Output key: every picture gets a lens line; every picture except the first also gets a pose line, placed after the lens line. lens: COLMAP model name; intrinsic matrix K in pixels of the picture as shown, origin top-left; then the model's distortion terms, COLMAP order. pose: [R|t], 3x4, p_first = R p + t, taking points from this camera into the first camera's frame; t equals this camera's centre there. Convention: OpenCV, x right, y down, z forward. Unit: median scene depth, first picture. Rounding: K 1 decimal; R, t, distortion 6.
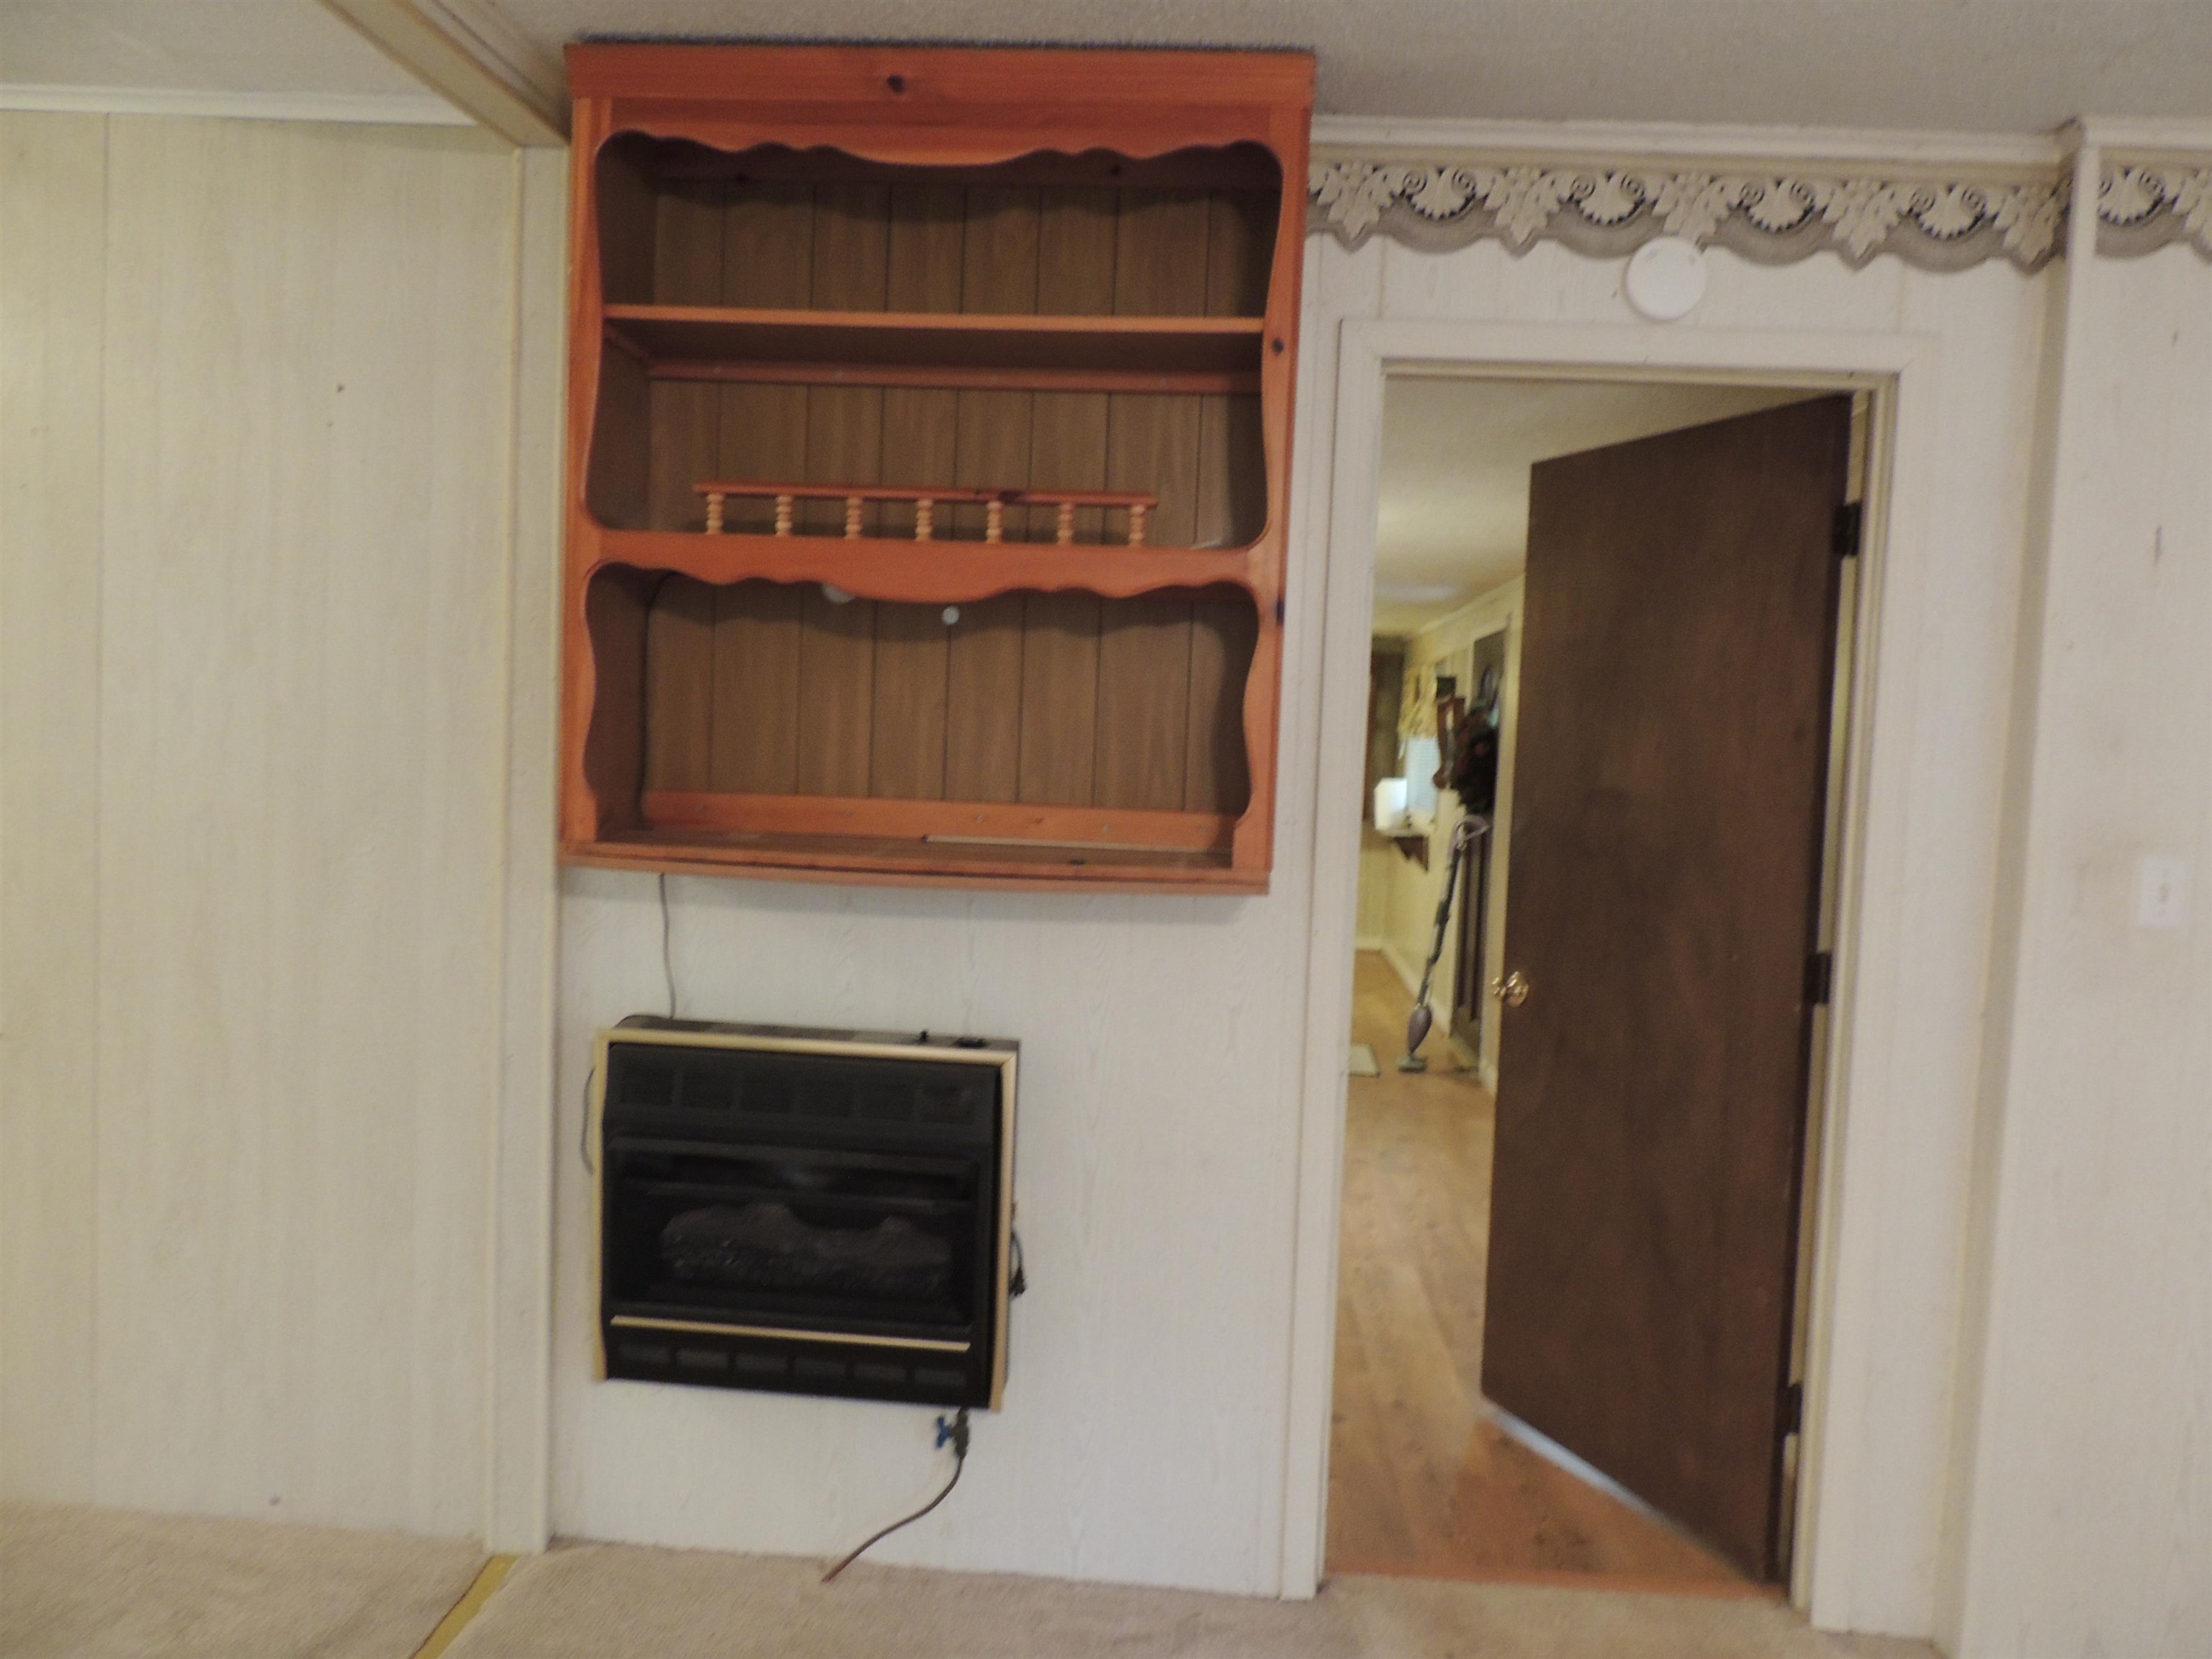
lens RADIAL K [[1551.7, 0, 1106.0], [0, 1551.7, 829.5], [0, 0, 1]] dist [-0.056337, -0.000047]
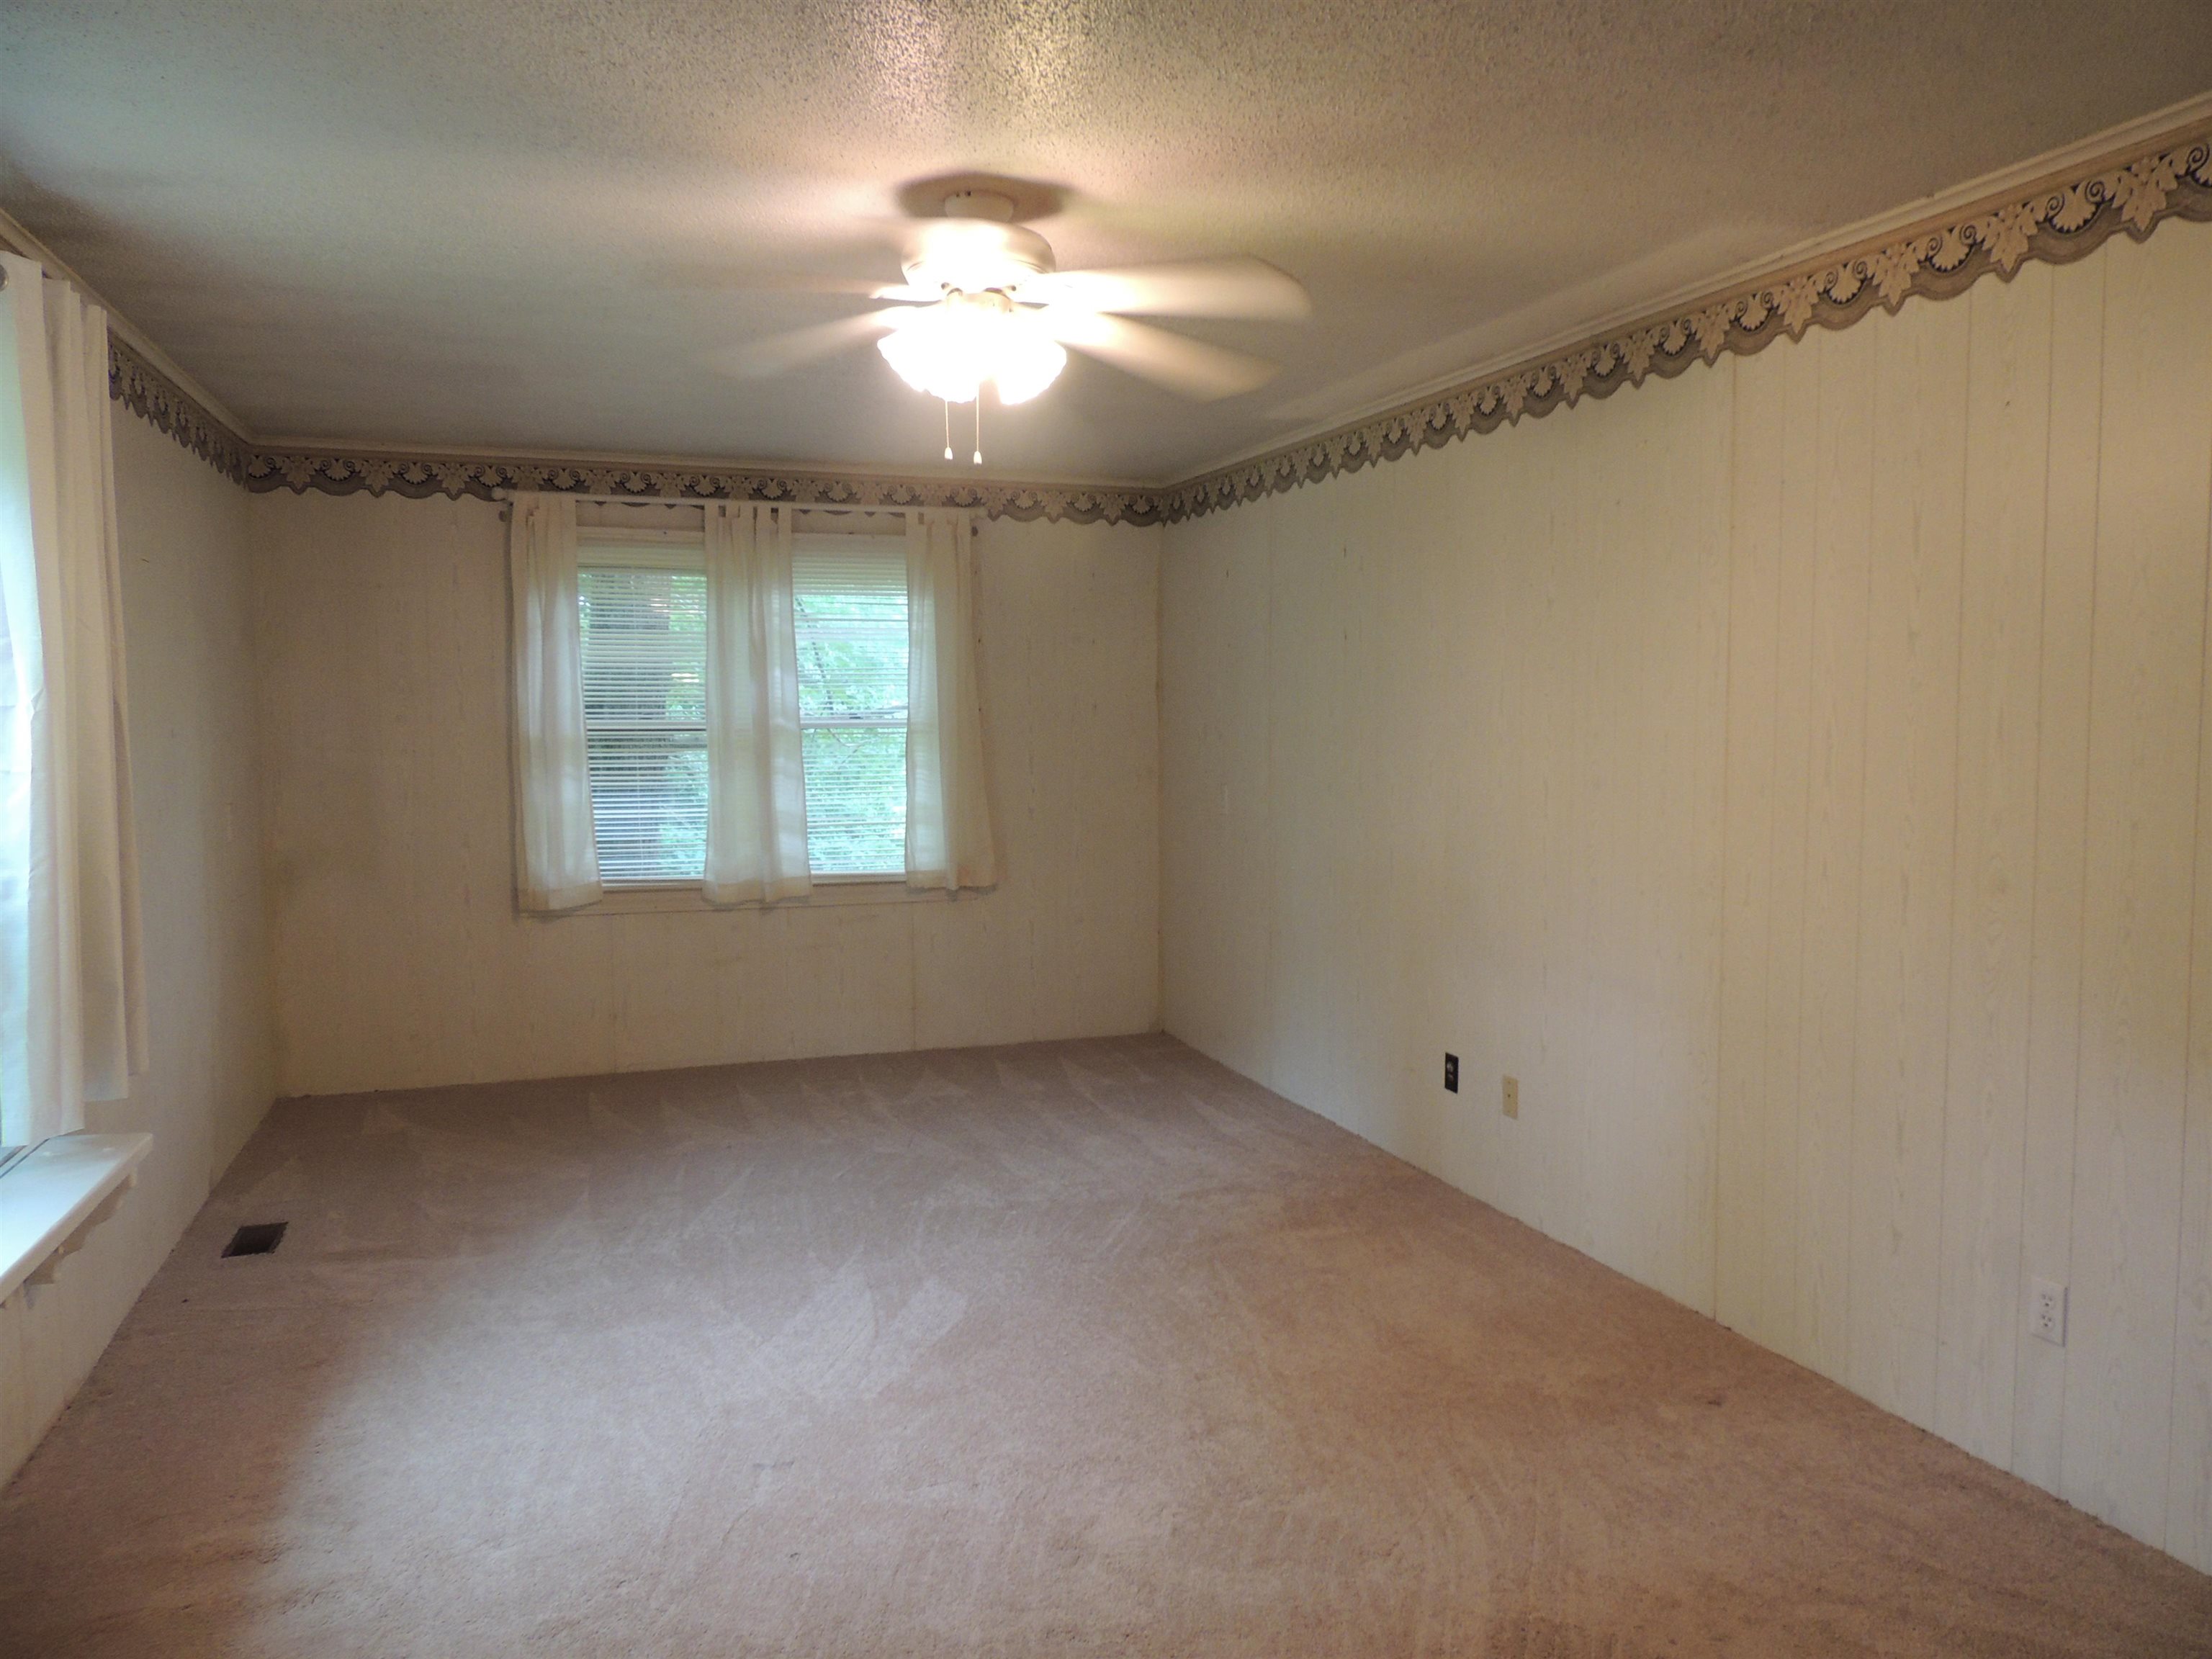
lens RADIAL K [[1546.8, 0, 1106.0], [0, 1546.8, 829.5], [0, 0, 1]] dist [-0.006564, 0.004422]
pose [[0.397198, 0.030533, -0.917225, 1.224716], [-0.042962, 0.998969, 0.014650, 0.072096], [0.916727, 0.033587, 0.398101, -0.118740]]
